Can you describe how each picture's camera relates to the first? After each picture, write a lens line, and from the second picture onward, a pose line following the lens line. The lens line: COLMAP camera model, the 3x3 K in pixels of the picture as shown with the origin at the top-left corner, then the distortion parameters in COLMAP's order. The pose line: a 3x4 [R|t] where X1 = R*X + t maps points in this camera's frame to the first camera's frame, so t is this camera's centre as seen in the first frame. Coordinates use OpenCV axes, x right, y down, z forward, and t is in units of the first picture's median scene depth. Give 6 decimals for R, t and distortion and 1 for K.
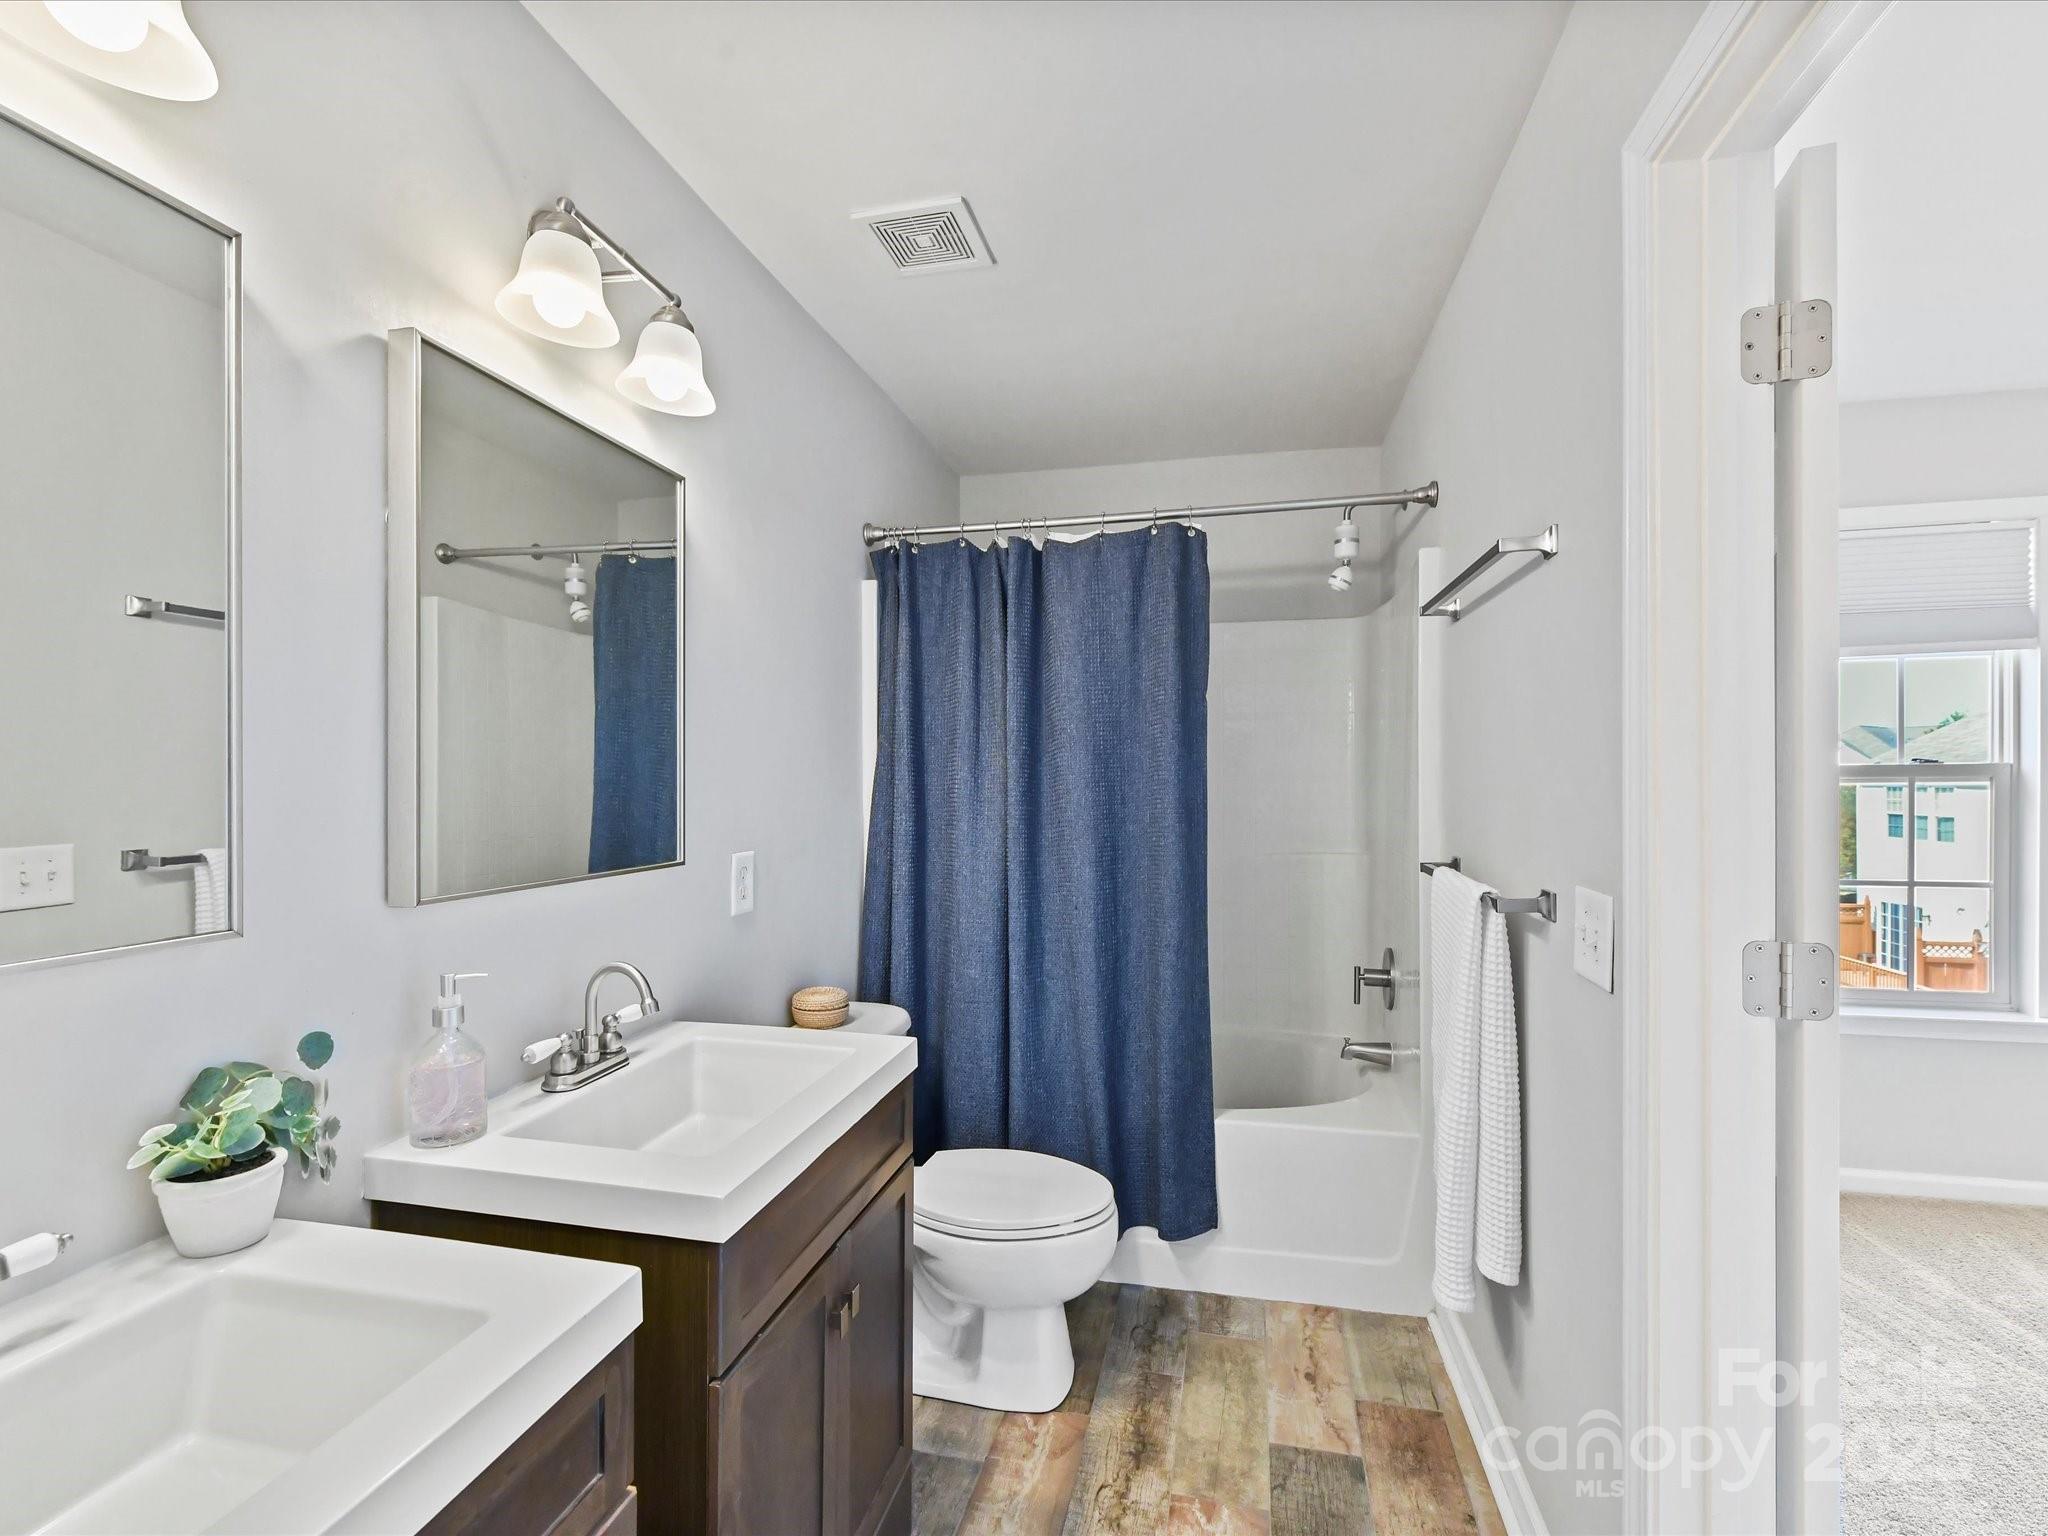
lens RADIAL K [[922.6, 0, 1024.0], [0, 922.6, 768.0], [0, 0, 1]] dist [-0.001654, -0.000438]
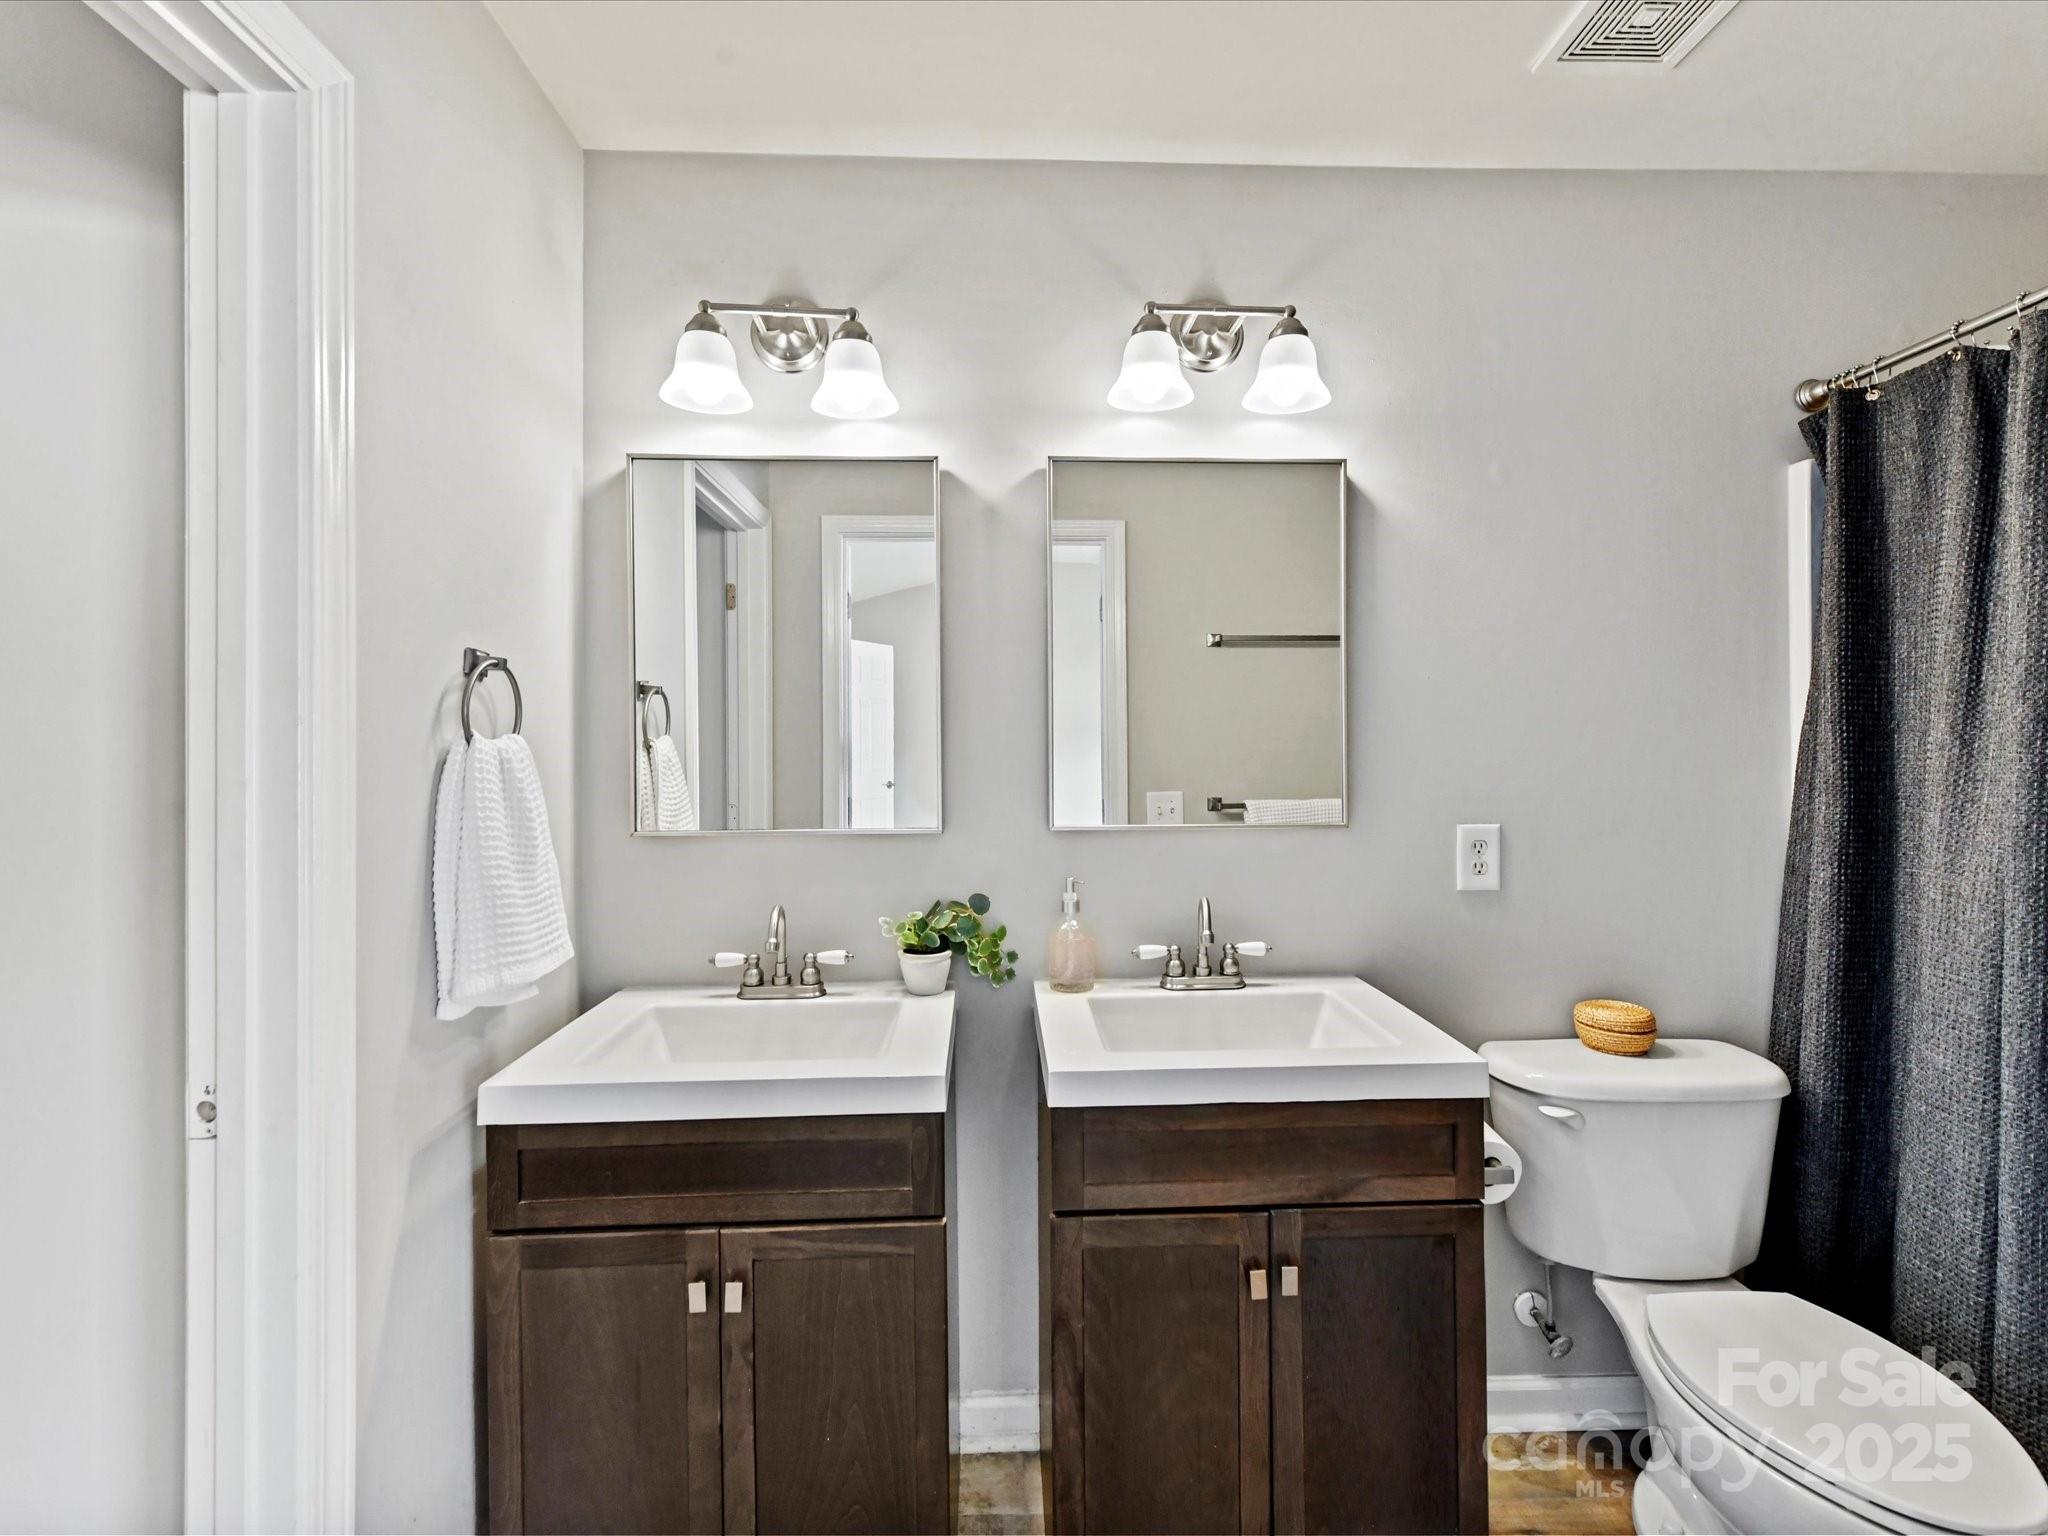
lens RADIAL K [[908.8, 0, 1028.9], [0, 908.8, 733.5], [0, 0, 1]] dist [0.000335, 0.000167]
pose [[0.260350, -0.028768, -0.965086, 0.456371], [0.016916, 0.999538, -0.025232, 0.015616], [0.965366, -0.009756, 0.260716, 0.324808]]
